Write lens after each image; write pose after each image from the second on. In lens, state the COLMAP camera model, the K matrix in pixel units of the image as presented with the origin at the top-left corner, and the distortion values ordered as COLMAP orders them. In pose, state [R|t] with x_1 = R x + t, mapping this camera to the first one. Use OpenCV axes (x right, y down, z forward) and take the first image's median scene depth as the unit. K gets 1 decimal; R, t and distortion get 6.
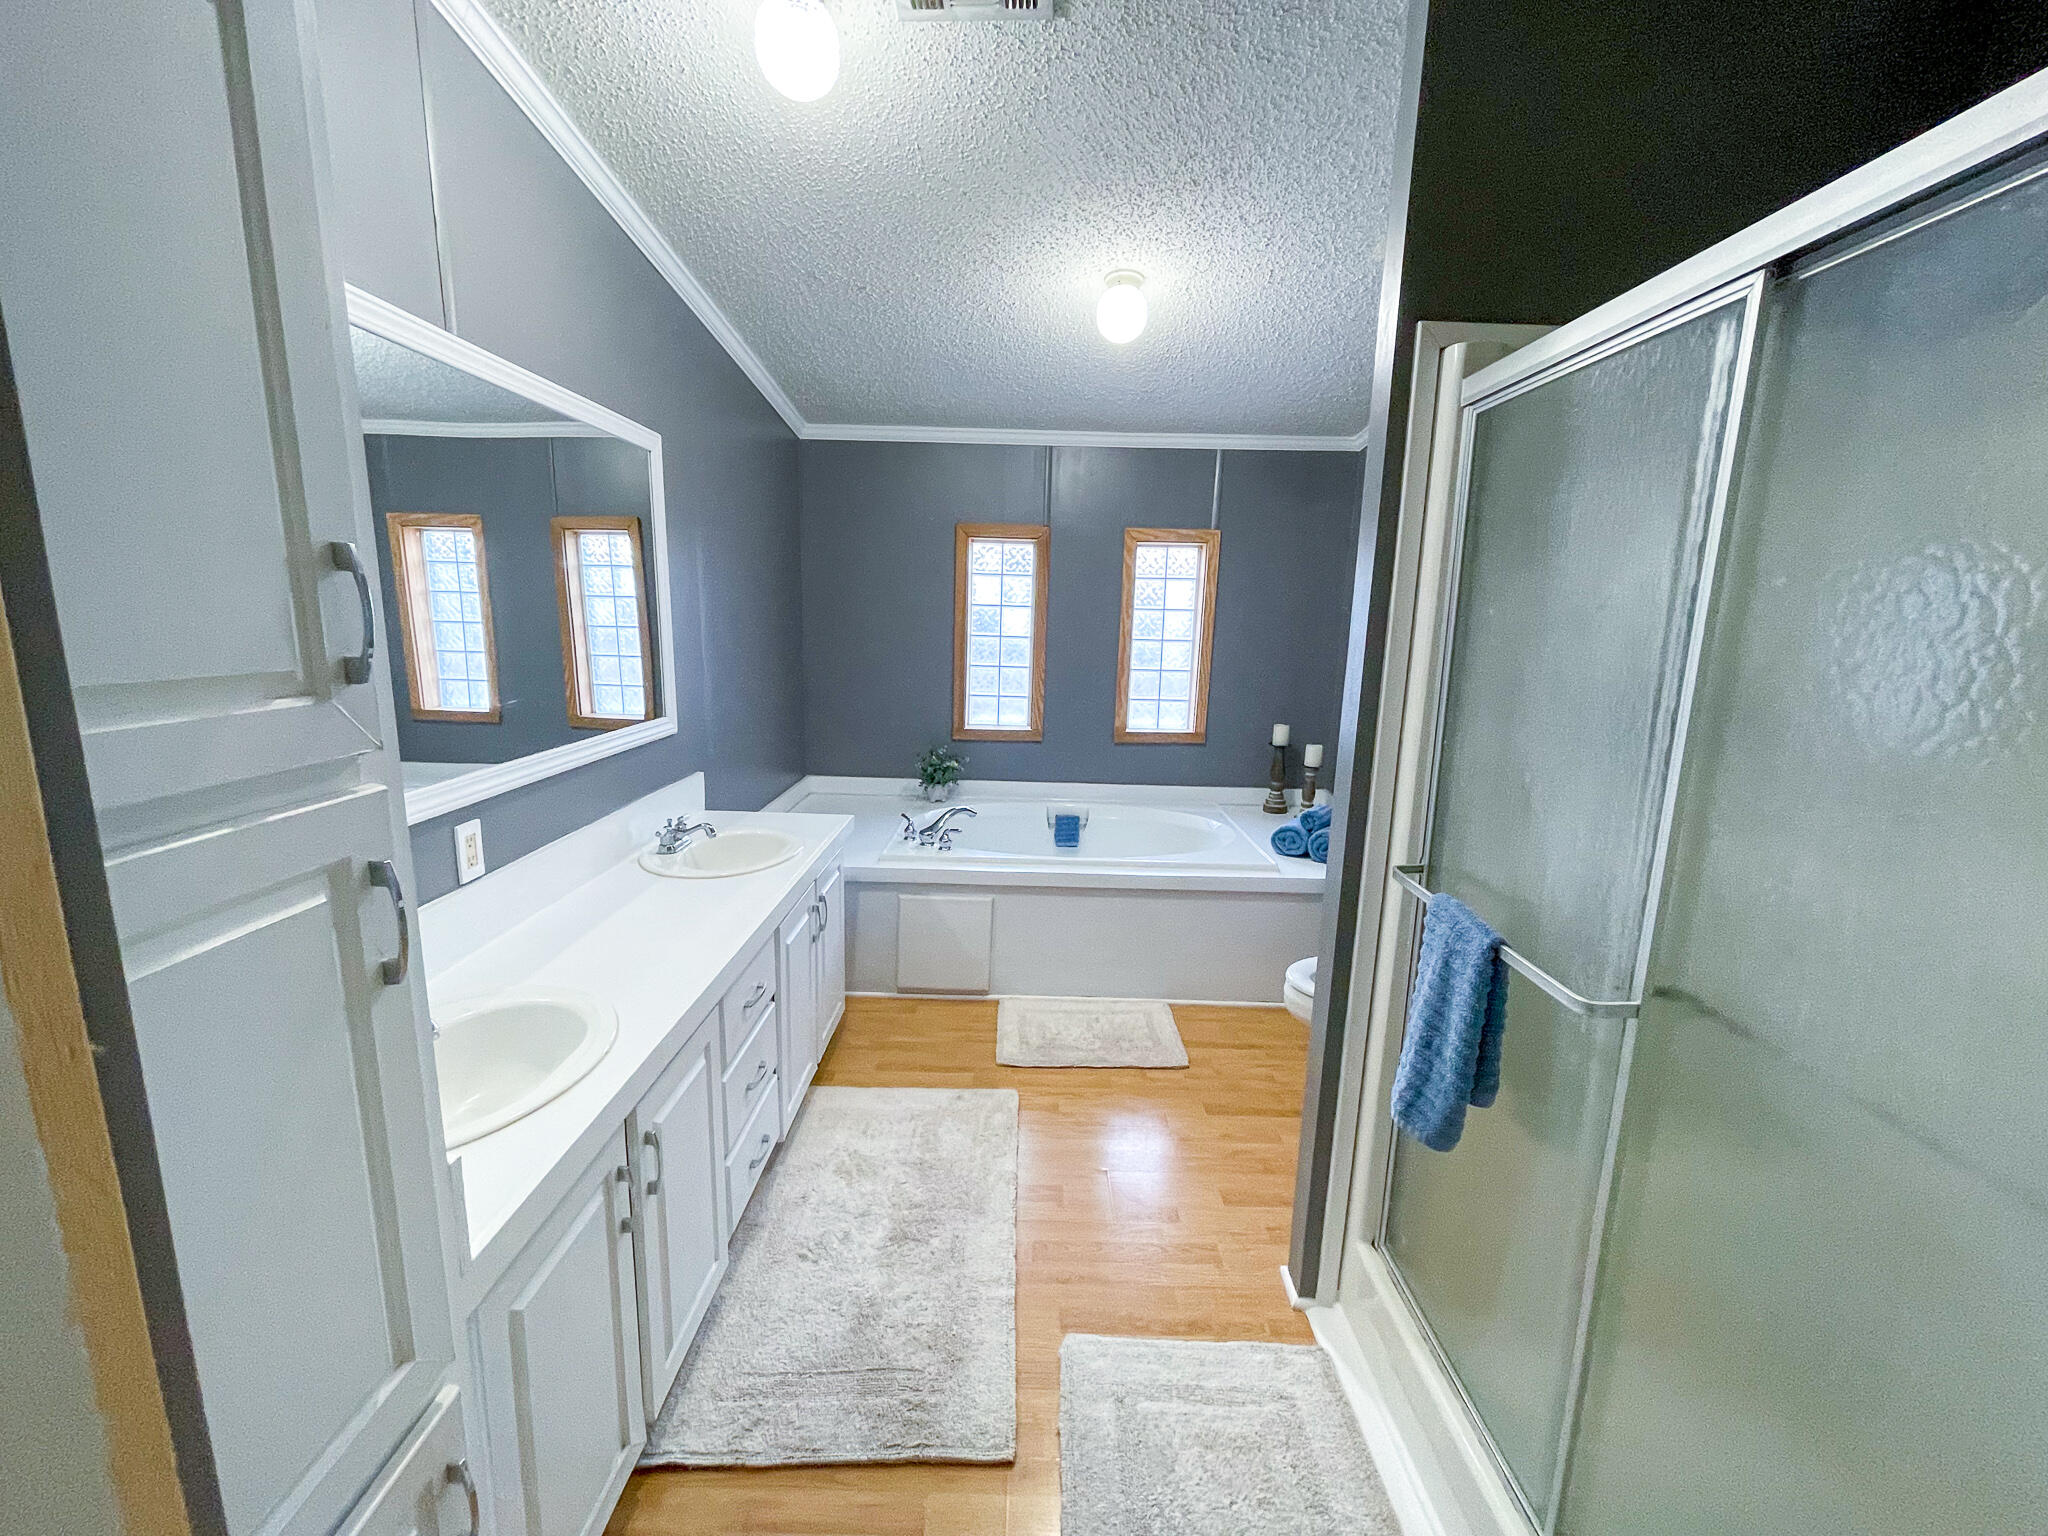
lens RADIAL K [[826.6, 0, 1022.6], [0, 826.6, 767.2], [0, 0, 1]] dist [-0.003082, 0.000039]
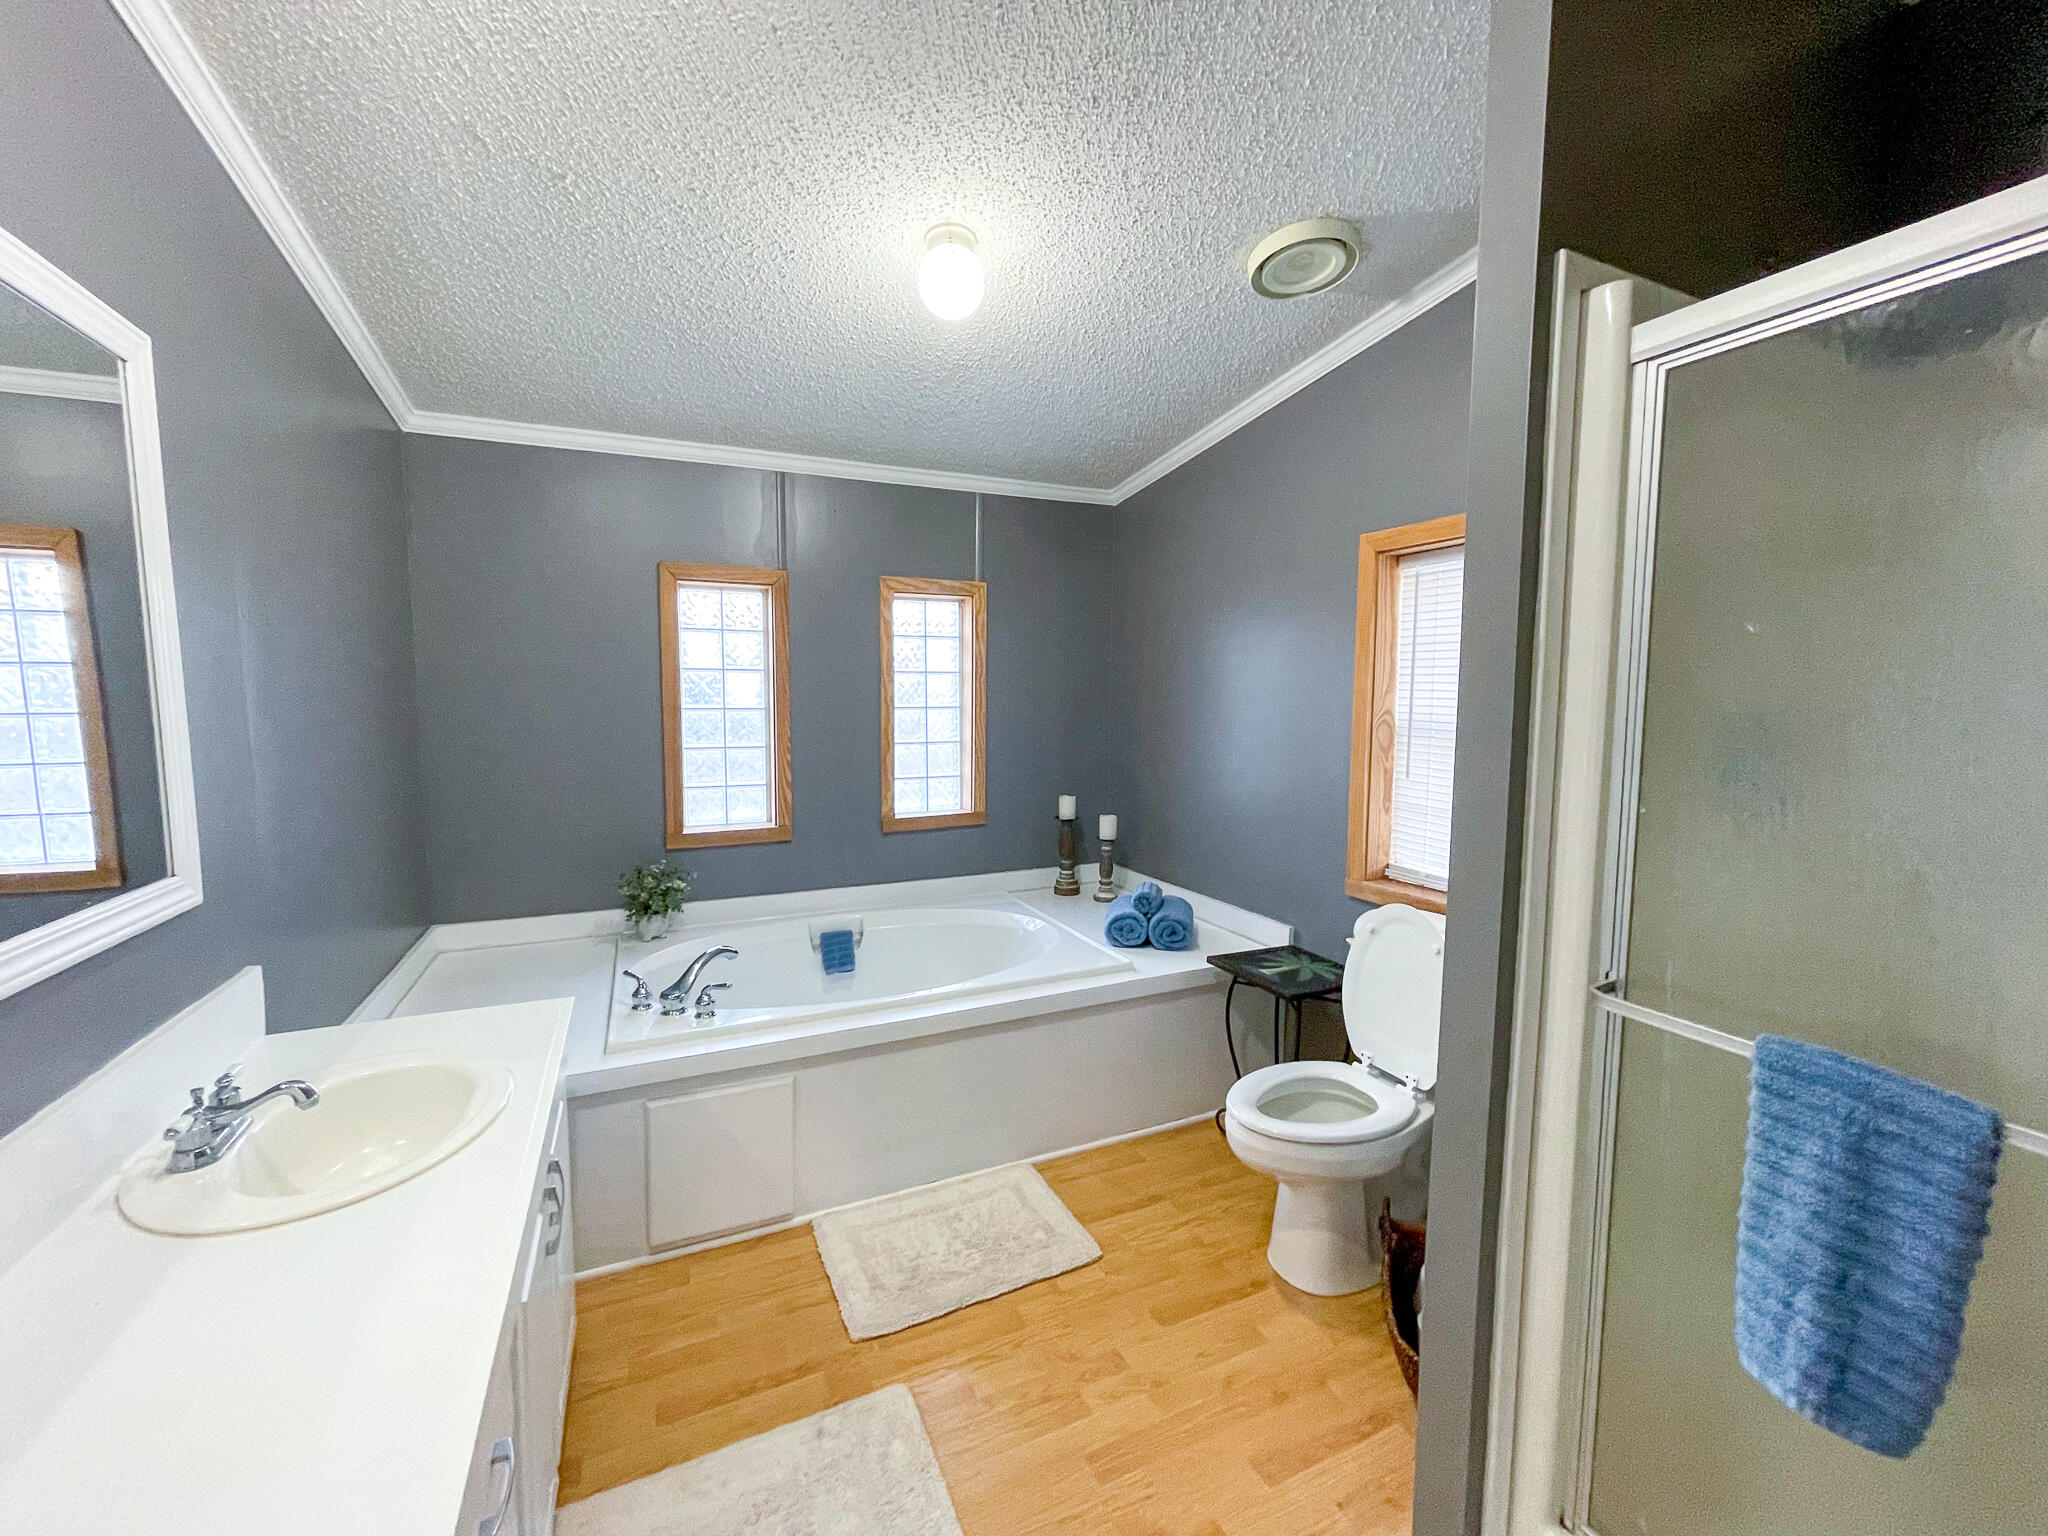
lens RADIAL K [[826.6, 0, 1022.6], [0, 826.6, 767.2], [0, 0, 1]] dist [-0.003082, 0.000039]
pose [[0.906527, -0.062573, 0.417485, -0.123619], [0.099536, 0.992753, -0.067337, -0.031612], [-0.410246, 0.102598, 0.906185, 0.237587]]
